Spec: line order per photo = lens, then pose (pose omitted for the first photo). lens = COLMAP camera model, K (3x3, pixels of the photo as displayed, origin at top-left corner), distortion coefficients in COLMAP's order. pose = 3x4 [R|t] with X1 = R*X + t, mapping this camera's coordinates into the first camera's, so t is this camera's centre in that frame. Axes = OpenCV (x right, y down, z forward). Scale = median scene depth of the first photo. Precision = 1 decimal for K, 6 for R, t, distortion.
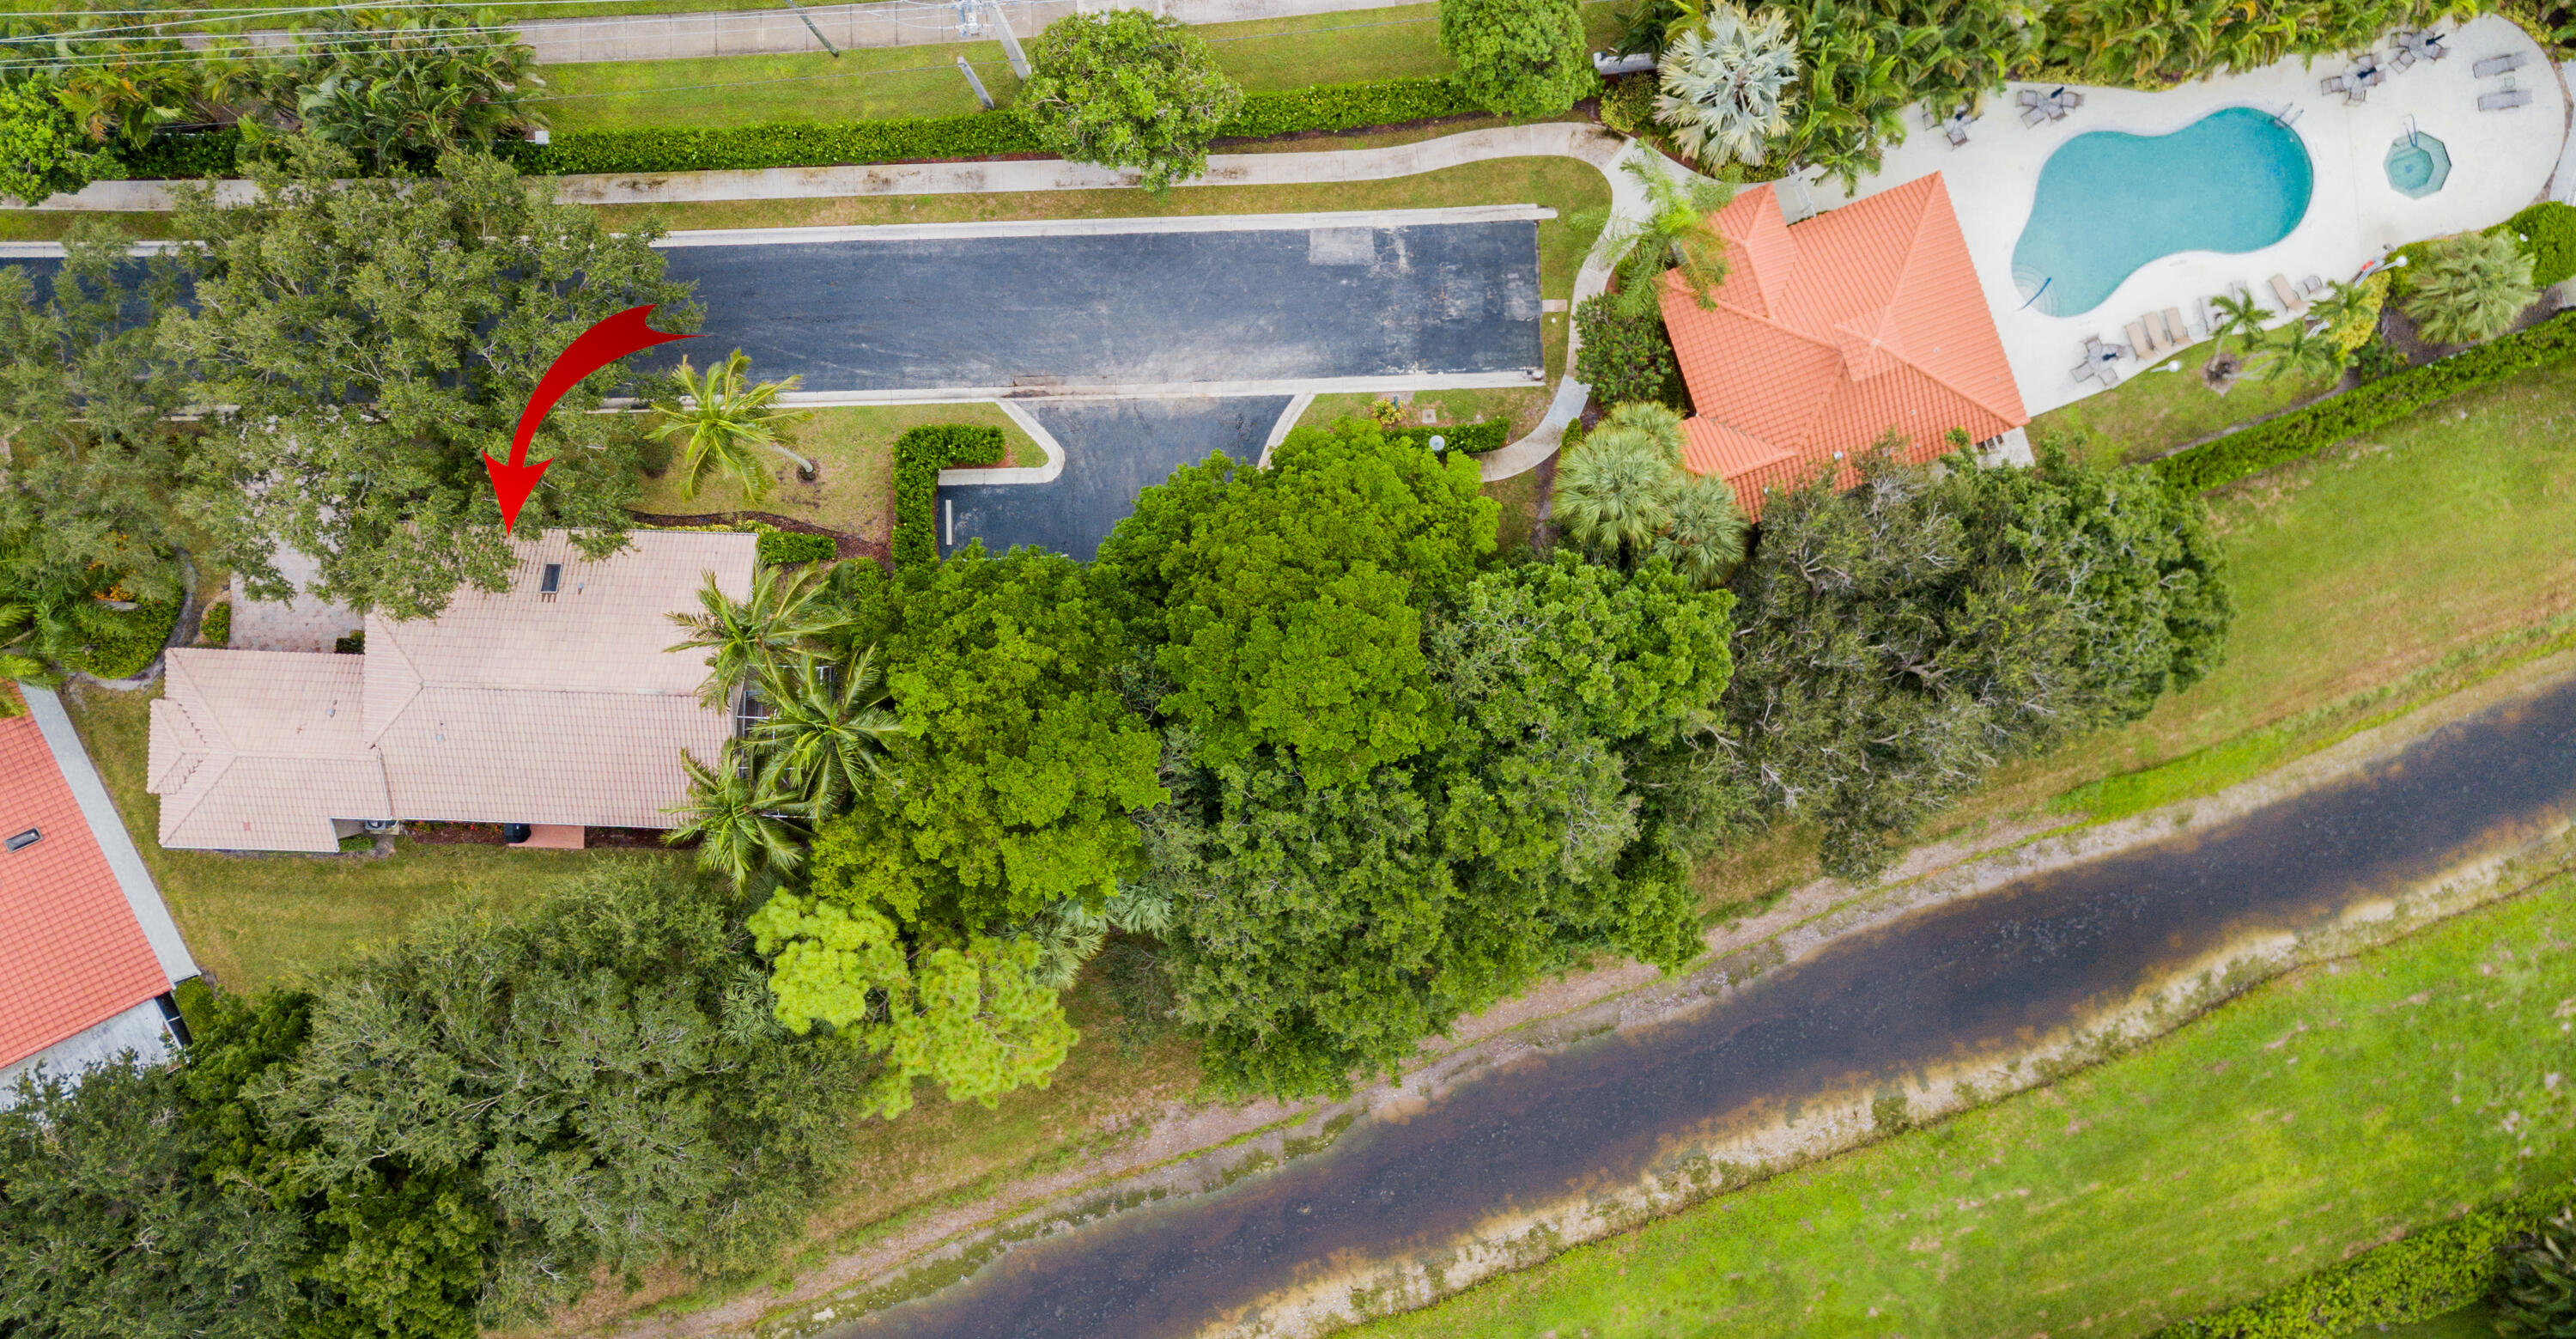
lens RADIAL K [[1924.4, 0, 1288.3], [0, 1924.4, 596.3], [0, 0, 1]] dist [0.077576, -0.080271]
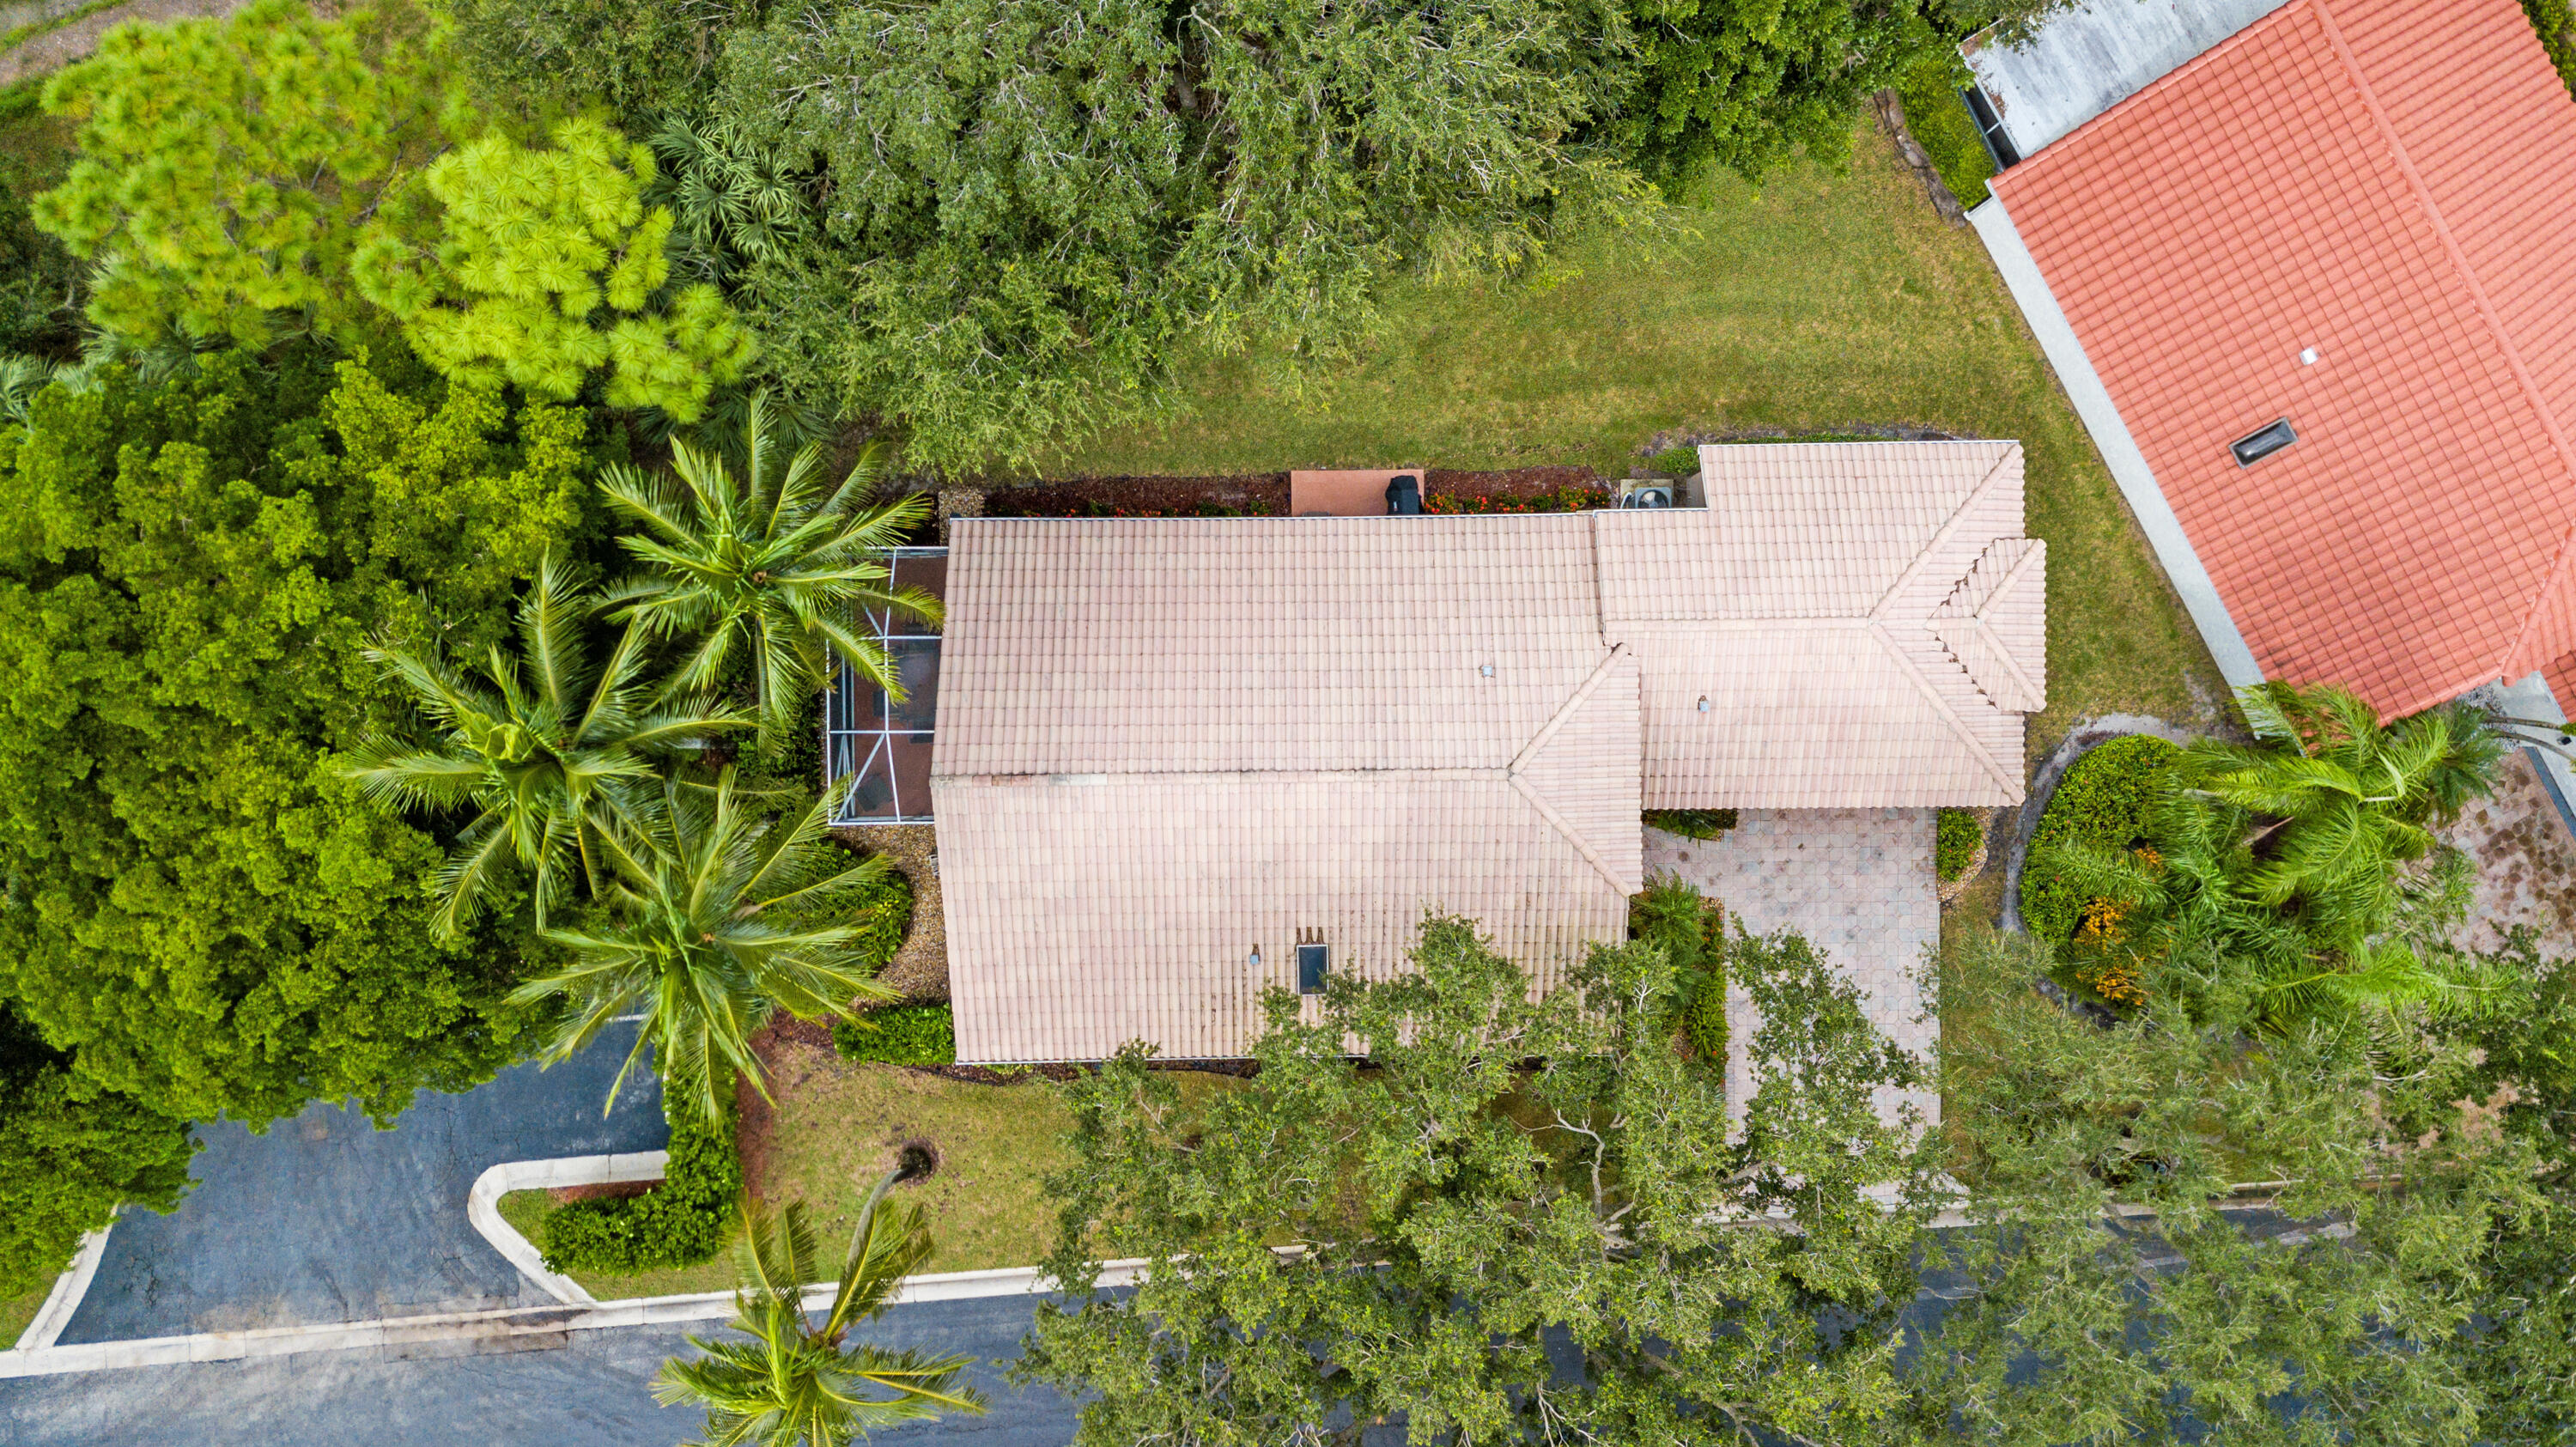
lens RADIAL K [[1910.1, 0, 1234.3], [0, 1910.1, 722.3], [0, 0, 1]] dist [0.021780, 0.001965]
pose [[-0.998598, 0.047752, 0.022847, -0.358424], [-0.047750, -0.998859, 0.000623, 0.058132], [0.022851, -0.000469, 0.999739, 0.450223]]
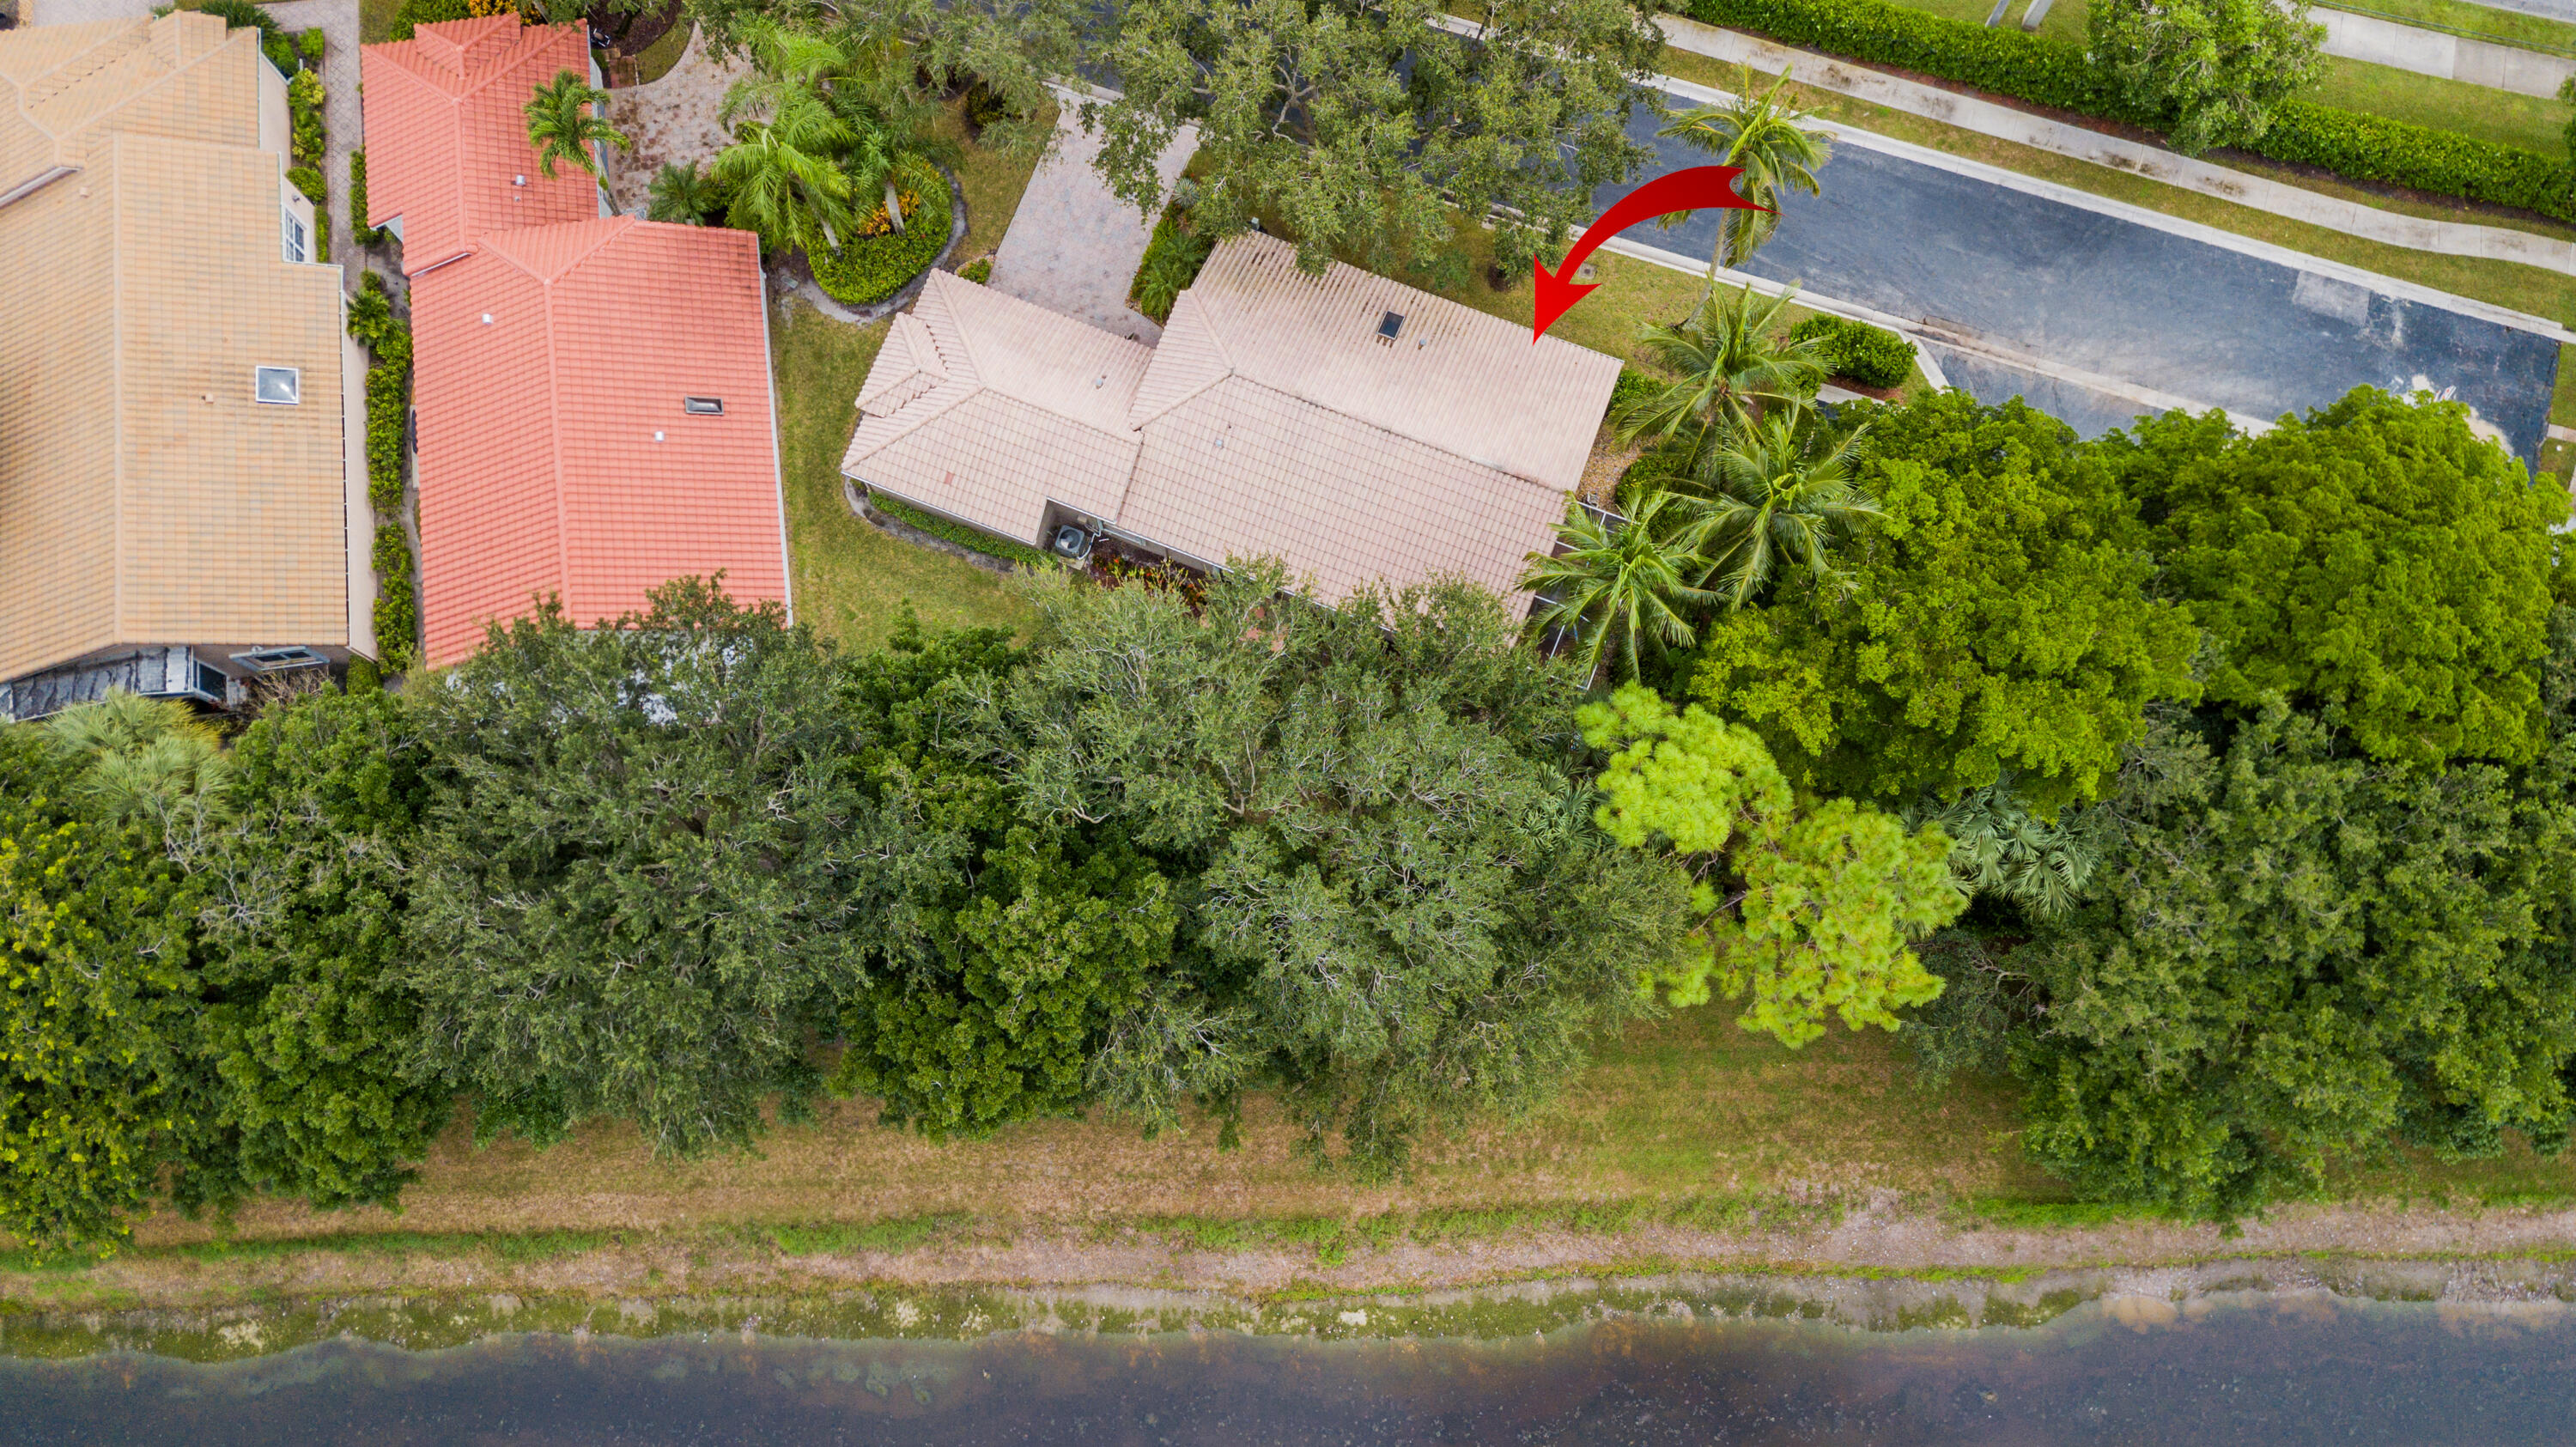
lens RADIAL K [[1926.1, 0, 1337.9], [0, 1926.1, 721.9], [0, 0, 1]] dist [0.003141, 0.002373]
pose [[0.945410, 0.322148, -0.049197, -0.291571], [-0.324861, 0.919698, -0.220504, 0.331832], [-0.025788, 0.224449, 0.974145, 0.207277]]
